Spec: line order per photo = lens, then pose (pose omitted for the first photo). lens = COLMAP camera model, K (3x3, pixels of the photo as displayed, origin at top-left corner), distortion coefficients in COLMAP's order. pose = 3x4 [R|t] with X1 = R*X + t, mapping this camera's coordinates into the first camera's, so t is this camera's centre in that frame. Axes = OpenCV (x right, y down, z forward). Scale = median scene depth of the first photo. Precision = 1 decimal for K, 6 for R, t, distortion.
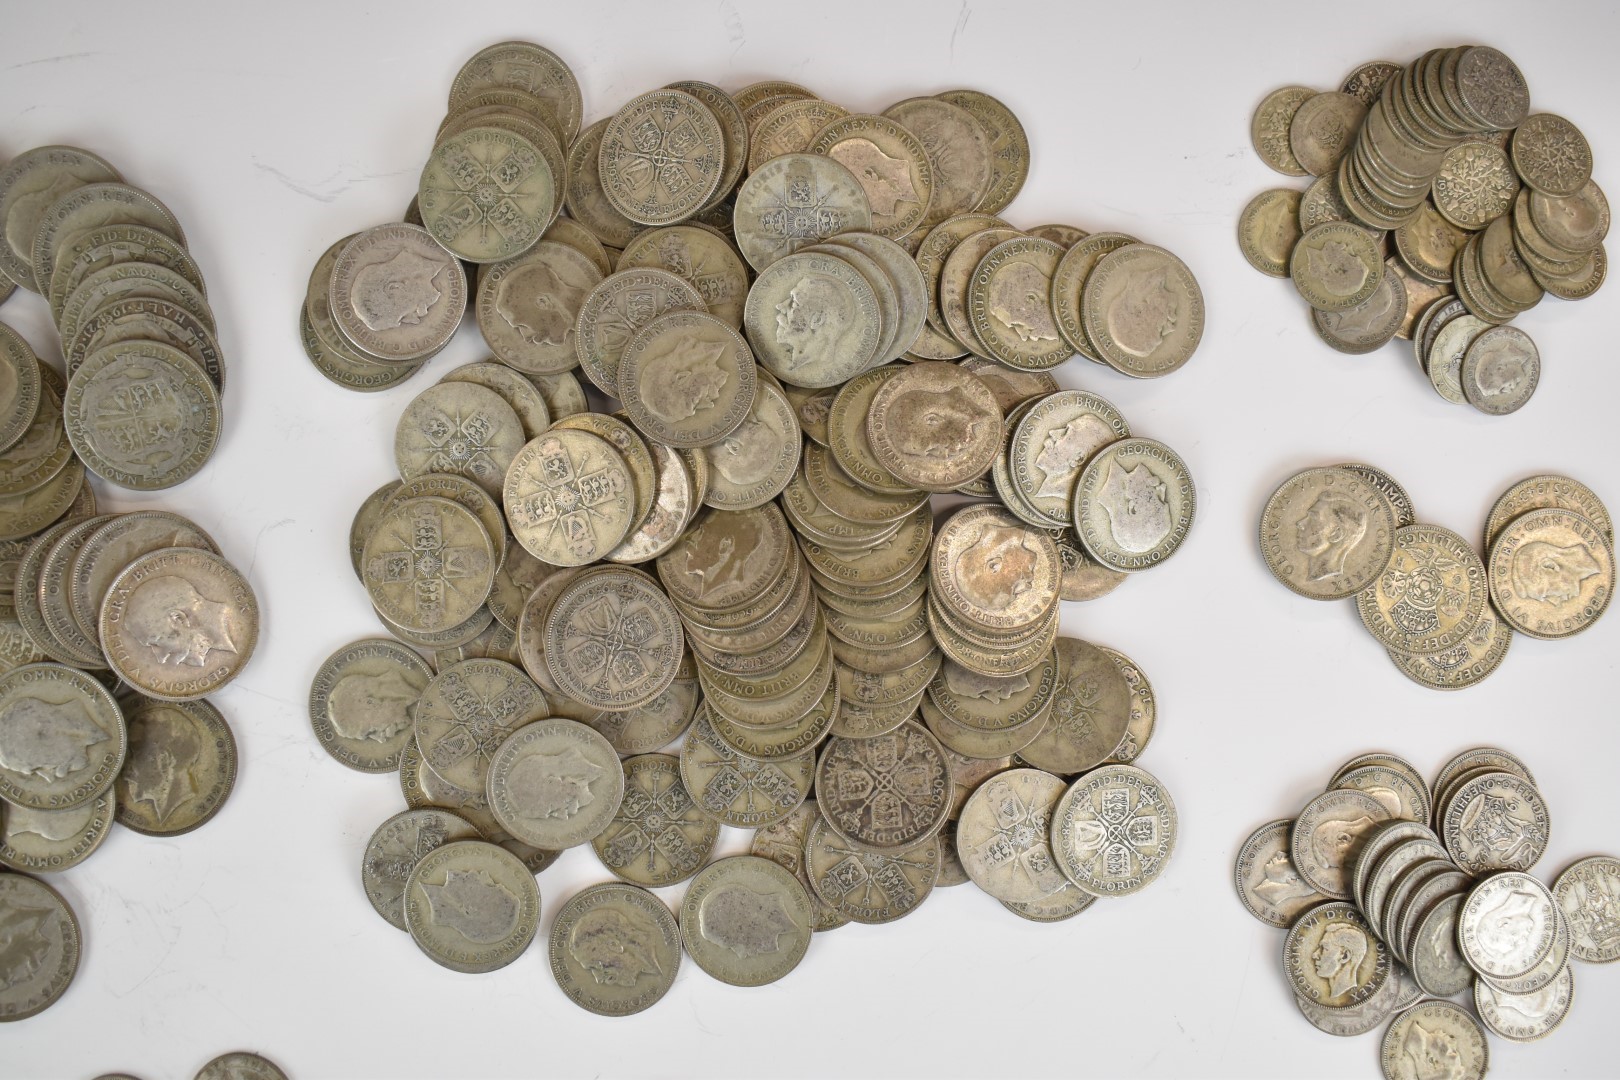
lens RADIAL K [[1819.3, 0, 809.2], [0, 1819.3, 547.5], [0, 0, 1]] dist [-0.004322, 0.000000]
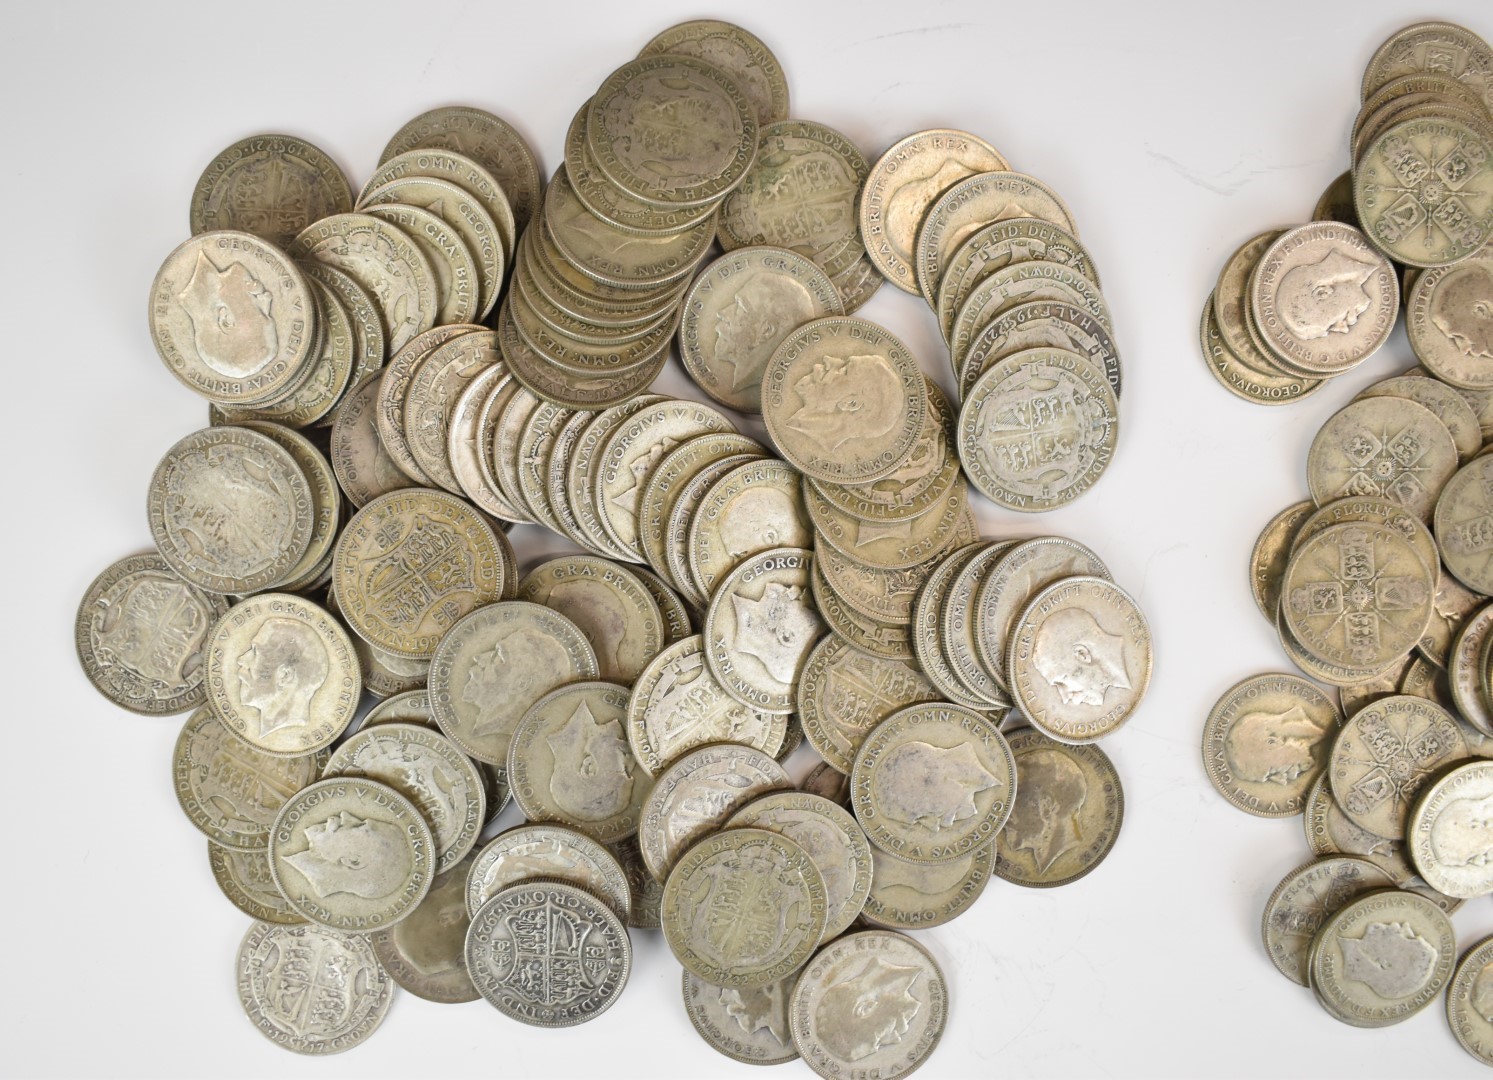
lens RADIAL K [[1765.1, 0, 747.2], [0, 1765.1, 533.6], [0, 0, 1]] dist [-0.019302, 0.000000]
pose [[0.998179, 0.000564, 0.060322, -0.566398], [-0.003168, 0.999066, 0.043089, -0.058915], [-0.060241, -0.043202, 0.997249, 0.129396]]
